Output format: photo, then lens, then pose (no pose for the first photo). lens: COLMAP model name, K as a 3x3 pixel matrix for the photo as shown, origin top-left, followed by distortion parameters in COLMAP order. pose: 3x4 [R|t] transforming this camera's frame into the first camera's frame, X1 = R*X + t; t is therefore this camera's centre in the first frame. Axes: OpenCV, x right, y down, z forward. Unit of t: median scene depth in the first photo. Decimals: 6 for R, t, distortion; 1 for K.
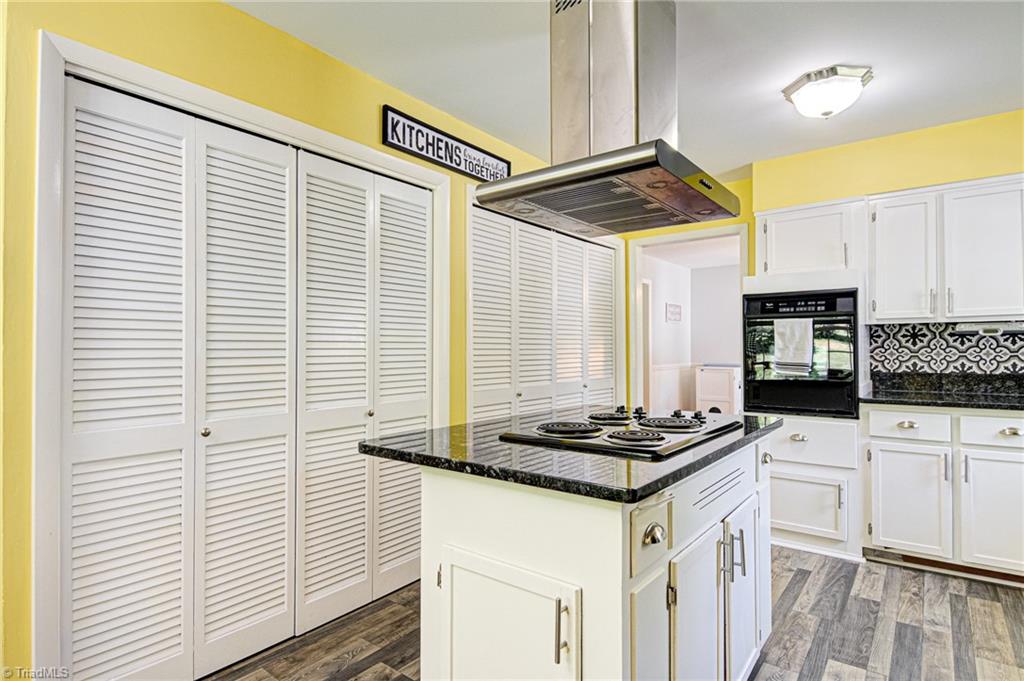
lens RADIAL K [[536.8, 0, 515.0], [0, 536.8, 343.9], [0, 0, 1]] dist [0.026653, -0.022897]
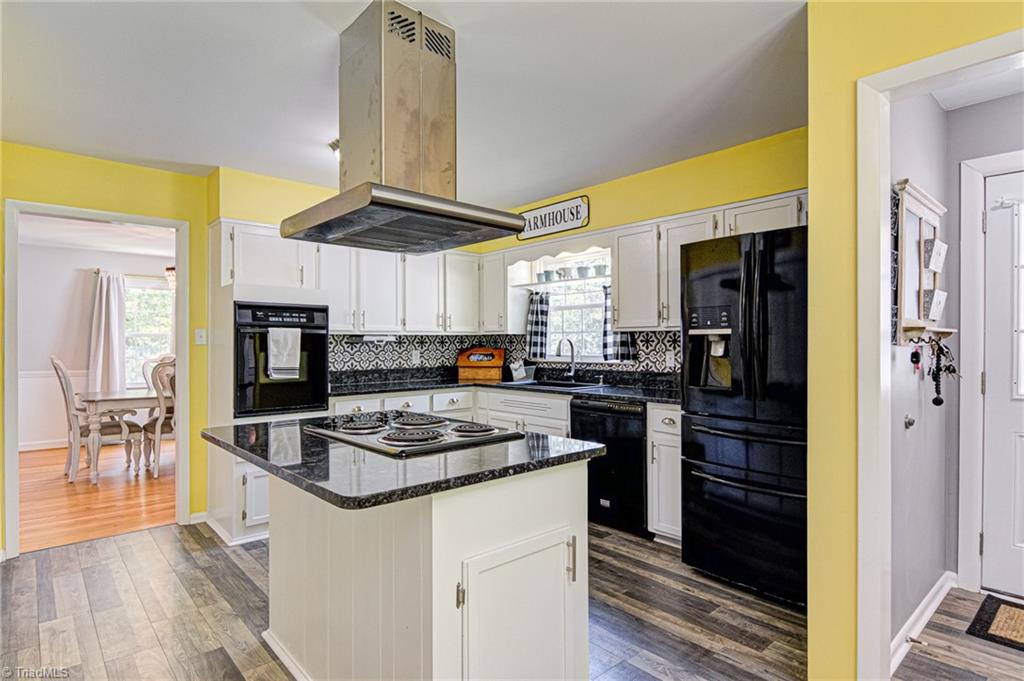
lens RADIAL K [[536.8, 0, 515.0], [0, 536.8, 343.9], [0, 0, 1]] dist [0.026653, -0.022897]
pose [[0.182889, 0.003555, 0.983127, -0.558525], [-0.006203, 0.999978, -0.002462, -0.015601], [-0.983114, -0.005648, 0.182907, 0.366129]]
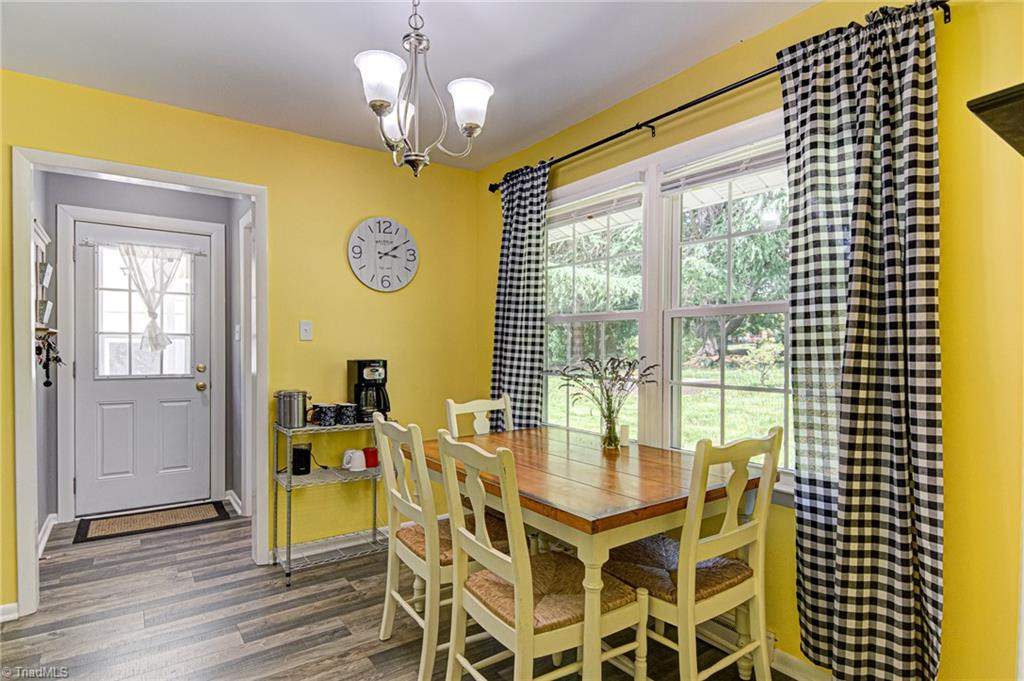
lens RADIAL K [[535.1, 0, 513.6], [0, 535.1, 342.6], [0, 0, 1]] dist [0.024523, -0.021564]
pose [[-0.958606, 0.006598, 0.284660, -0.894111], [0.004436, 0.999956, -0.008241, -0.003782], [-0.284702, -0.006637, -0.958593, 0.705883]]
